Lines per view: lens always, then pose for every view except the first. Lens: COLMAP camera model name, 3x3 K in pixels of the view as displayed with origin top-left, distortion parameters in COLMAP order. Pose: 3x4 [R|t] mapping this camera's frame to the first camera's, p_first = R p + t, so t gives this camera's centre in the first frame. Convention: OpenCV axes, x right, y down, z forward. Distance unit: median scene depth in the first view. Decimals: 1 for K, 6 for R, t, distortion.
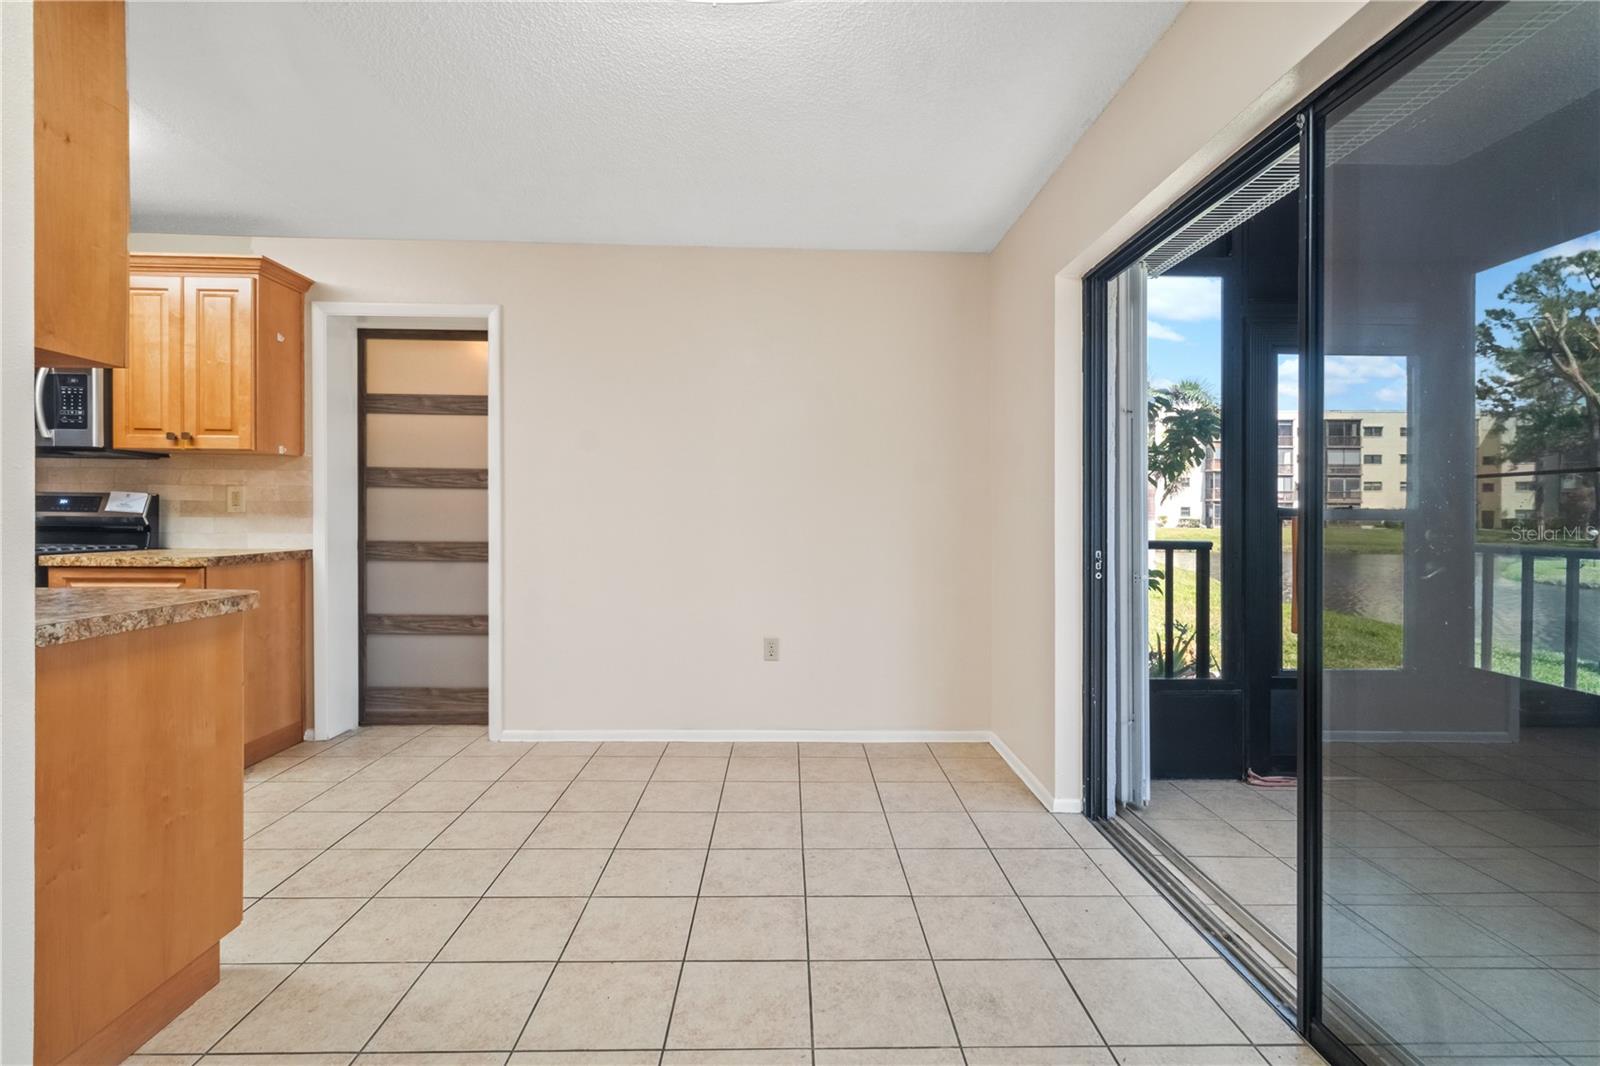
lens RADIAL K [[761.3, 0, 807.8], [0, 761.3, 518.7], [0, 0, 1]] dist [0.000913, 0.002044]
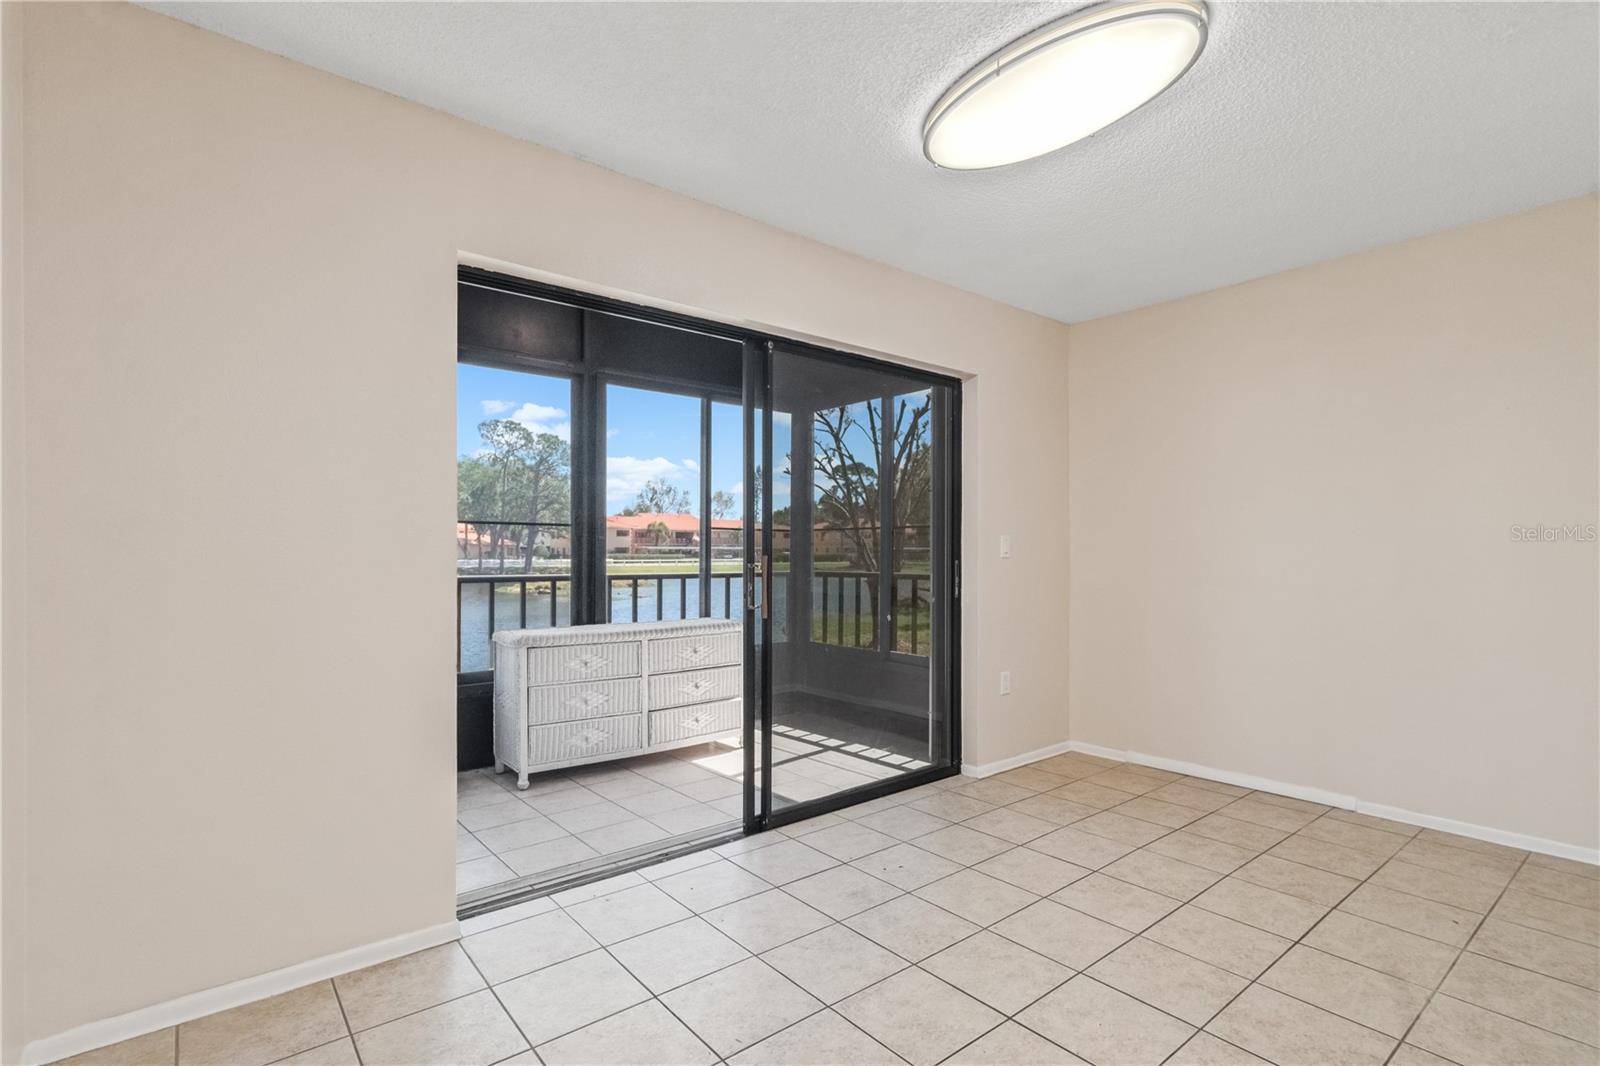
lens RADIAL K [[761.3, 0, 794.1], [0, 761.3, 543.3], [0, 0, 1]] dist [0.000913, 0.002044]
pose [[-0.598541, 0.011254, 0.801013, -0.872407], [0.006251, 0.999936, -0.009378, -0.020762], [-0.801068, -0.000606, -0.598574, 2.001683]]
